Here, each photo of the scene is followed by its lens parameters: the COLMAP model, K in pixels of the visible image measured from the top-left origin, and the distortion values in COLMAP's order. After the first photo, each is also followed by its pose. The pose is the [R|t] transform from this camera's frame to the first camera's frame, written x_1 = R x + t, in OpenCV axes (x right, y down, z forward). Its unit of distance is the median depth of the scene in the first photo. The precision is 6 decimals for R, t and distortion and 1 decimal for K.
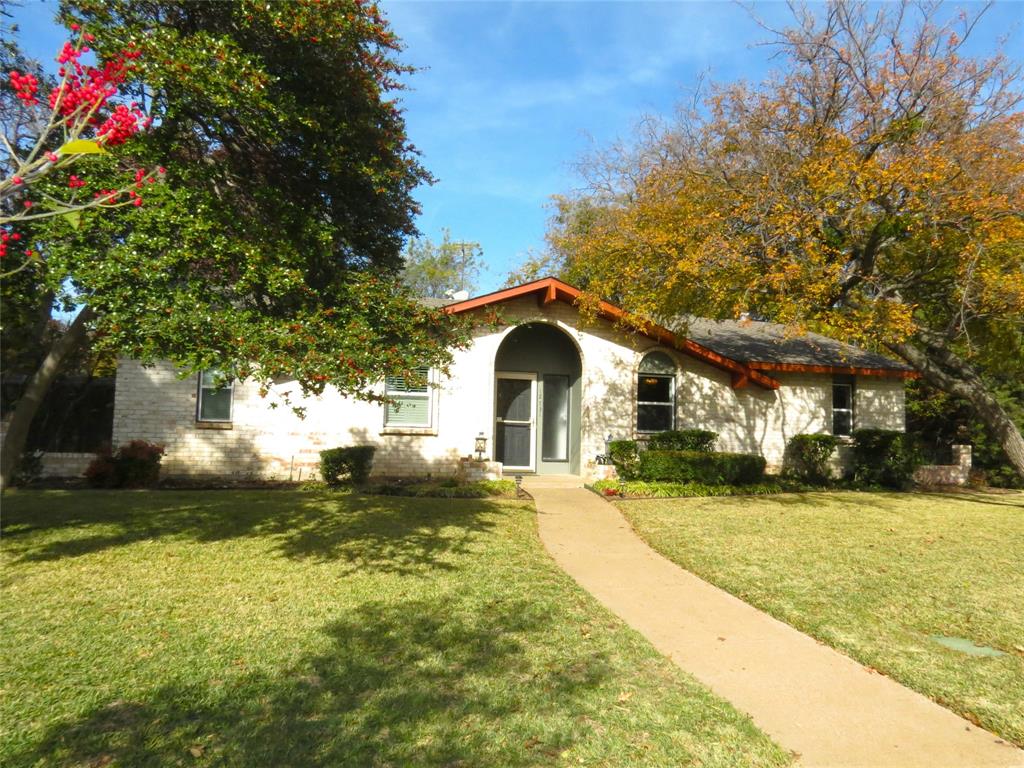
lens RADIAL K [[736.9, 0, 519.3], [0, 736.9, 383.3], [0, 0, 1]] dist [-0.012211, -0.006028]
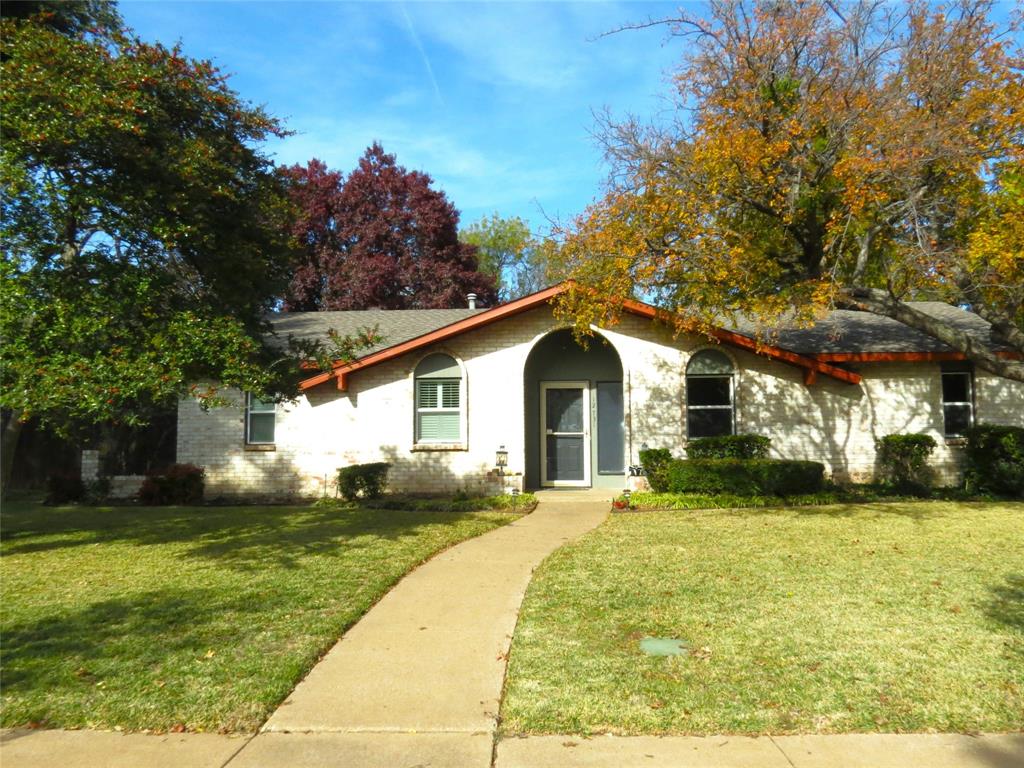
lens RADIAL K [[830.5, 0, 510.3], [0, 830.5, 381.1], [0, 0, 1]] dist [-0.032643, 0.004226]
pose [[0.949500, -0.058286, -0.308306, 0.272540], [0.053010, 0.998269, -0.025469, 0.008766], [0.309257, 0.007839, 0.950946, -0.038505]]
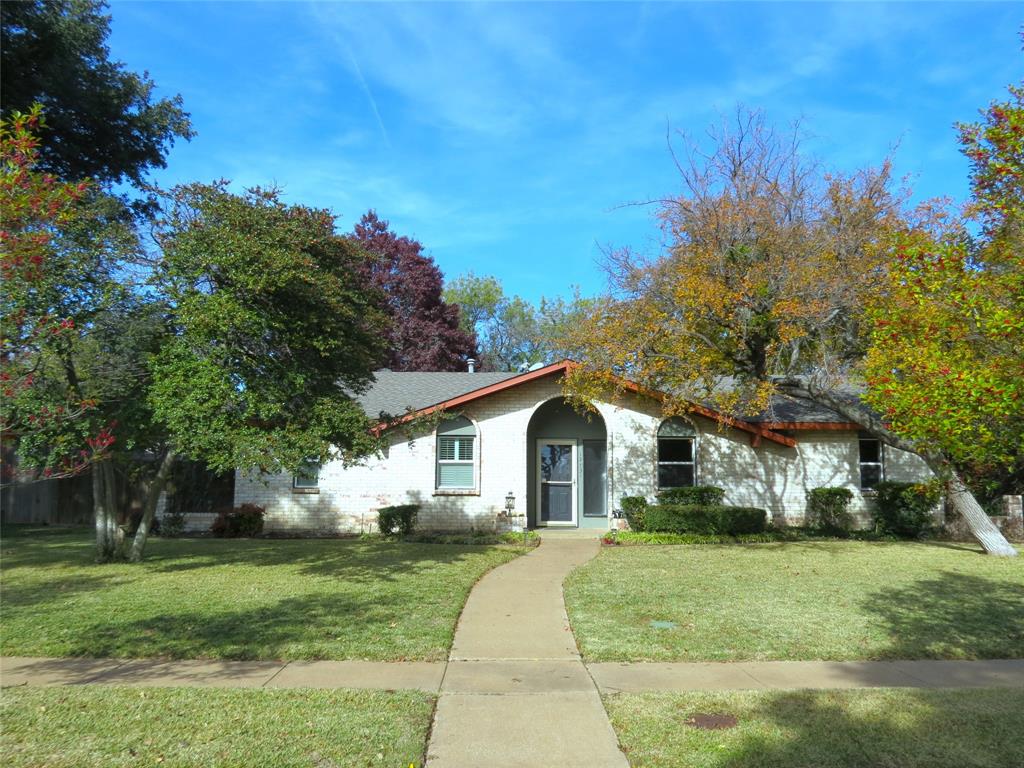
lens RADIAL K [[833.2, 0, 516.4], [0, 833.2, 384.1], [0, 0, 1]] dist [-0.025033, 0.009919]
pose [[0.969080, -0.050315, -0.241563, 0.266204], [0.034978, 0.997115, -0.067369, -0.015616], [0.244256, 0.056837, 0.968044, -0.291397]]
